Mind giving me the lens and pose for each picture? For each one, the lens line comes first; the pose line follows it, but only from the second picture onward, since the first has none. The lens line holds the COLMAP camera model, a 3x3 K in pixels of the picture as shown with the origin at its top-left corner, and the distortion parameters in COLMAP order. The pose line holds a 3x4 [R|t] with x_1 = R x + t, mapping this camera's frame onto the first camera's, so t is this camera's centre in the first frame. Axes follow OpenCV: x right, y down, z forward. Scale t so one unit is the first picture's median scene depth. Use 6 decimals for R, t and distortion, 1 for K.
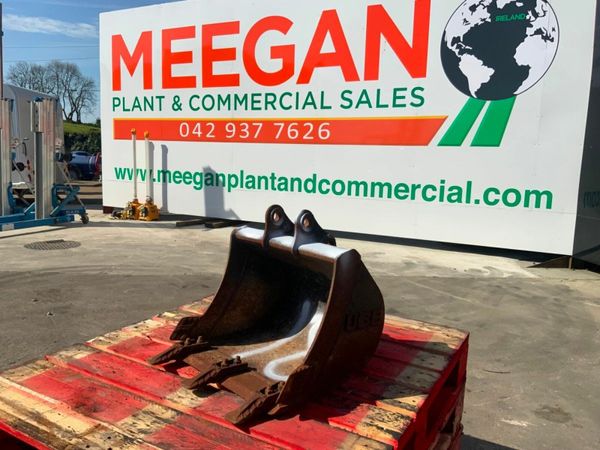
lens RADIAL K [[499.1, 0, 299.2], [0, 499.1, 229.8], [0, 0, 1]] dist [0.057709, -0.120159]
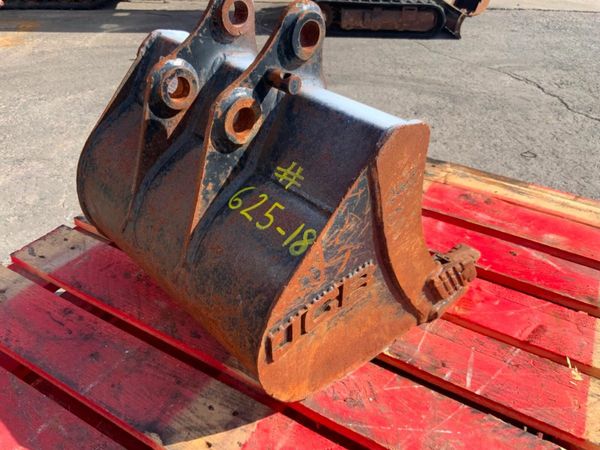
lens RADIAL K [[499.1, 0, 299.2], [0, 499.1, 229.8], [0, 0, 1]] dist [0.057709, -0.120159]
pose [[-0.996802, -0.065437, -0.045861, -0.011229], [-0.078921, 0.716316, 0.693299, -0.053705], [-0.012516, 0.694701, -0.719189, 0.399514]]
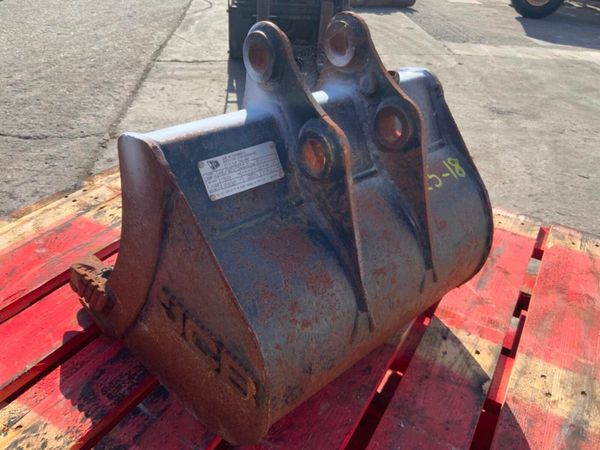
lens RADIAL K [[499.1, 0, 299.2], [0, 499.1, 229.8], [0, 0, 1]] dist [0.057709, -0.120159]
pose [[-0.001945, 0.509432, -0.860509, 0.113366], [-0.214173, 0.840331, 0.497970, -0.027942], [0.976794, 0.185266, 0.107472, 0.273665]]
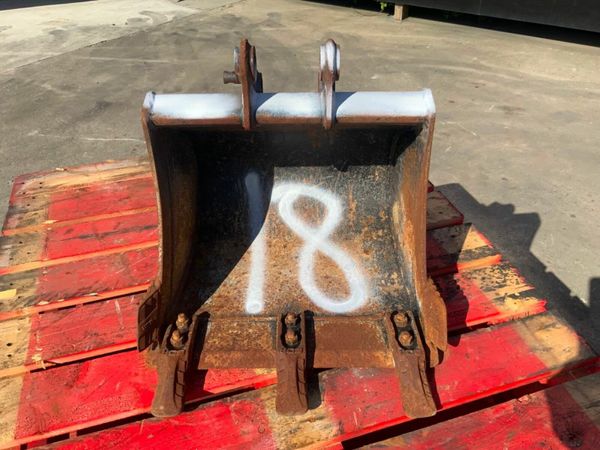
lens RADIAL K [[499.1, 0, 299.2], [0, 499.1, 229.8], [0, 0, 1]] dist [0.057709, -0.120159]
pose [[0.686851, -0.481823, 0.544135, -0.108476], [0.155723, 0.828848, 0.537365, -0.044822], [-0.709920, -0.284355, 0.644326, 0.167443]]
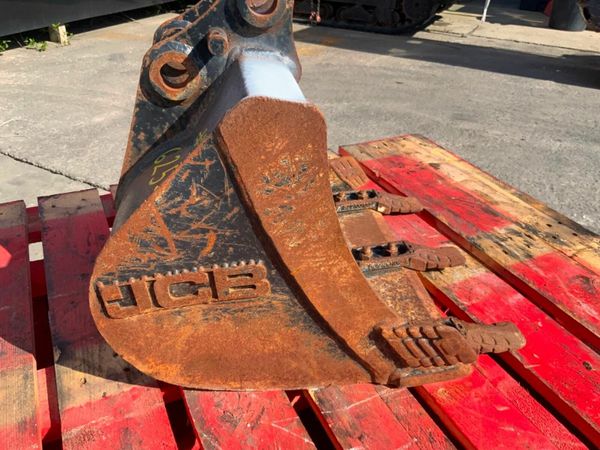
lens RADIAL K [[499.1, 0, 299.2], [0, 499.1, 229.8], [0, 0, 1]] dist [0.057709, -0.120159]
pose [[-0.822454, -0.358024, 0.442028, -0.082655], [0.026387, 0.752230, 0.658372, -0.039707], [-0.568220, 0.553144, -0.609227, 0.373724]]
